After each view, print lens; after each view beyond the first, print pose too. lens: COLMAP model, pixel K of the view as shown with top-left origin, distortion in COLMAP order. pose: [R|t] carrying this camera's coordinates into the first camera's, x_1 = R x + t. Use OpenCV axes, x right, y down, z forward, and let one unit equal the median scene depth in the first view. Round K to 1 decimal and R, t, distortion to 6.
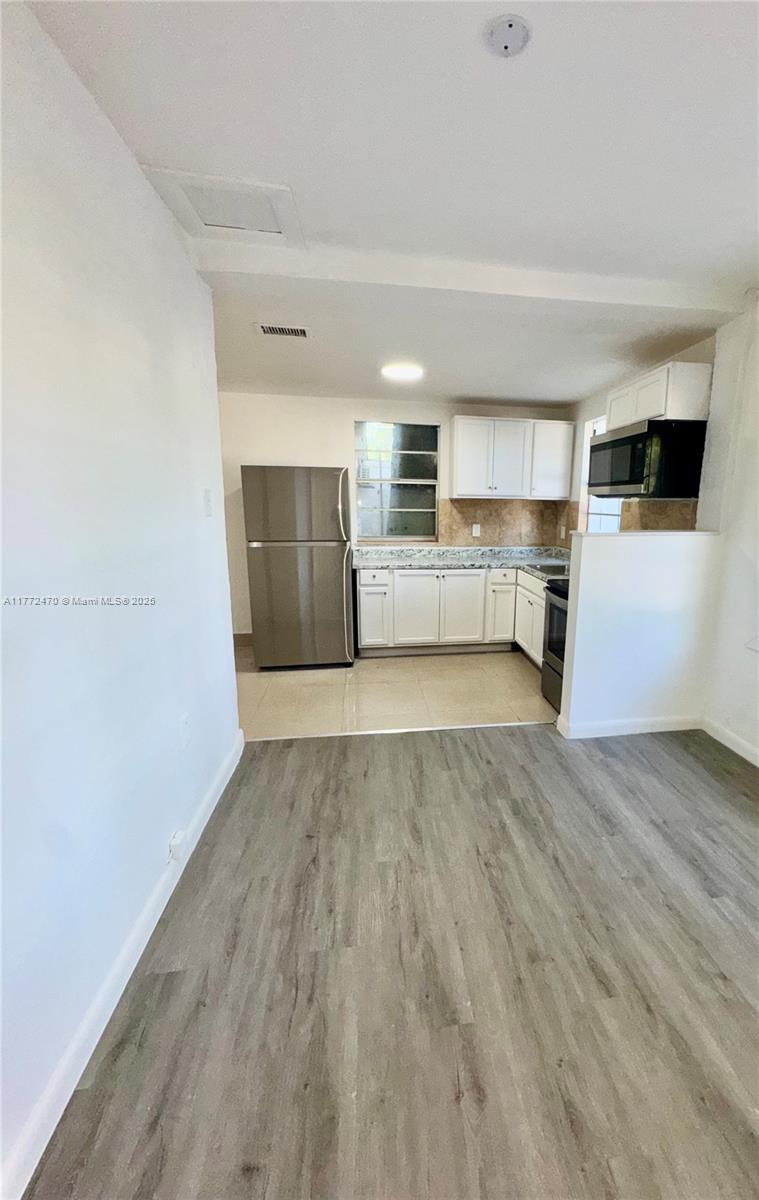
lens RADIAL K [[481.1, 0, 446.4], [0, 481.1, 597.8], [0, 0, 1]] dist [-0.001639, -0.000080]
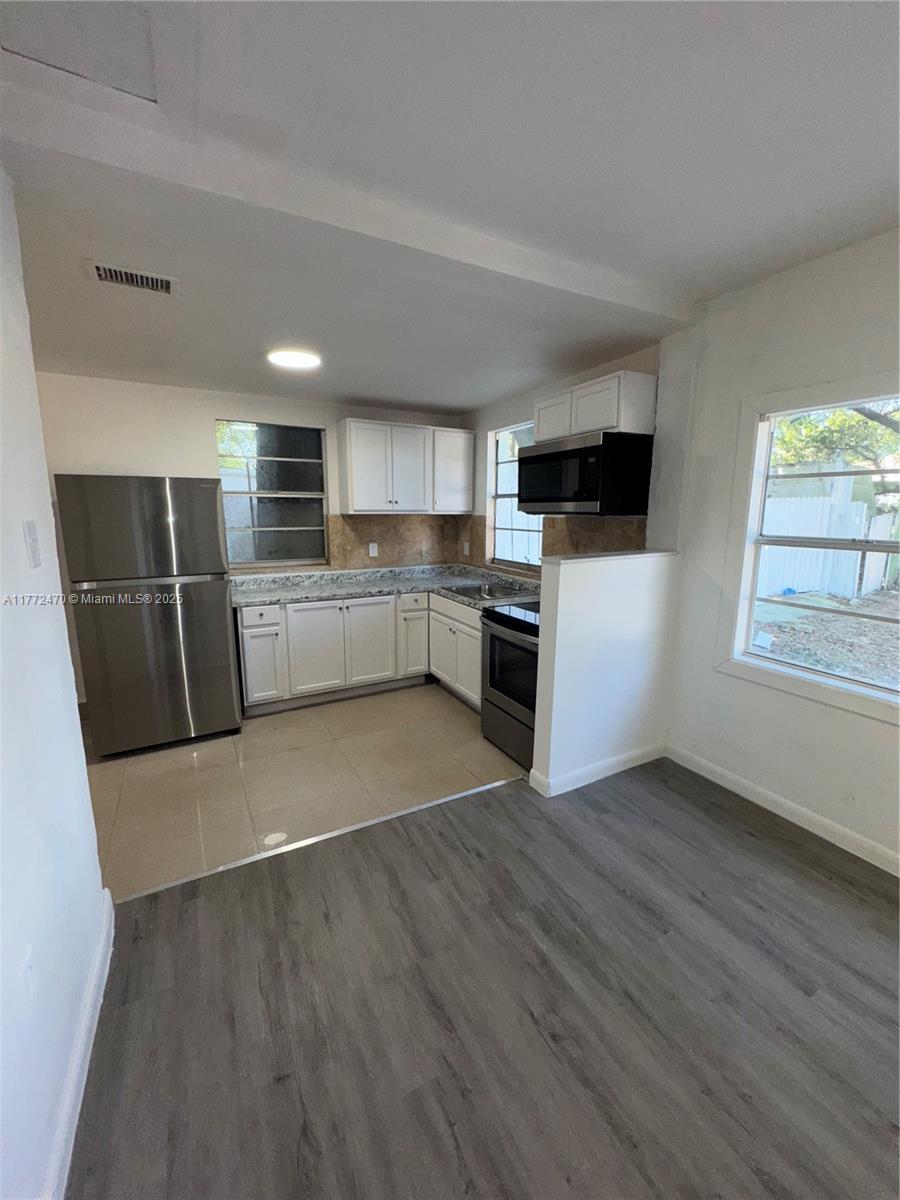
lens RADIAL K [[479.1, 0, 448.9], [0, 479.1, 599.3], [0, 0, 1]] dist [-0.002236, -0.000385]
pose [[0.946868, -0.070046, 0.313901, -0.153091], [0.073481, 0.997296, 0.000891, -0.070650], [-0.313115, 0.022222, 0.949455, 0.222057]]
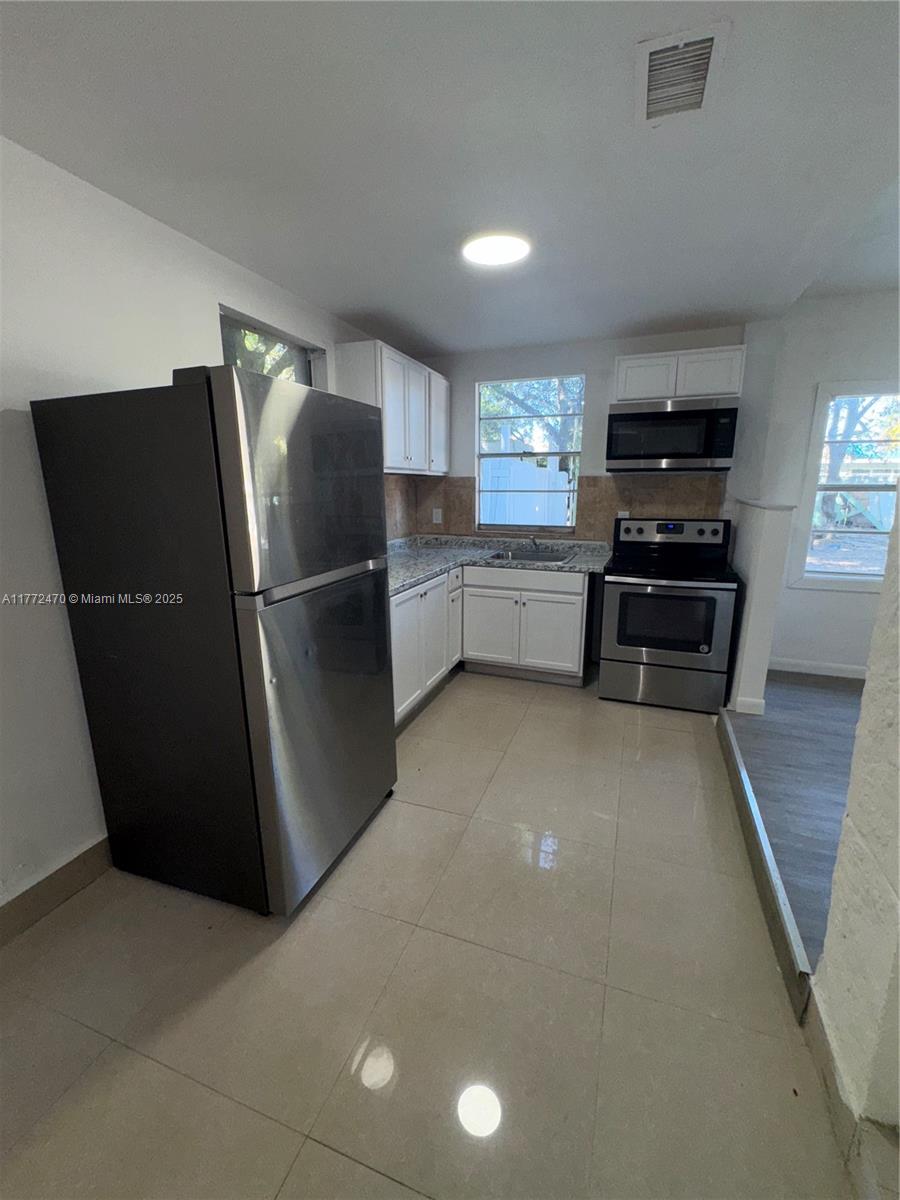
lens RADIAL K [[521.9, 0, 449.9], [0, 521.9, 598.9], [0, 0, 1]] dist [0.001785, 0.000009]
pose [[0.503199, -0.200540, 0.840580, -0.888751], [0.179537, 0.975738, 0.125309, -0.181899], [-0.845315, 0.087859, 0.526994, 0.909584]]
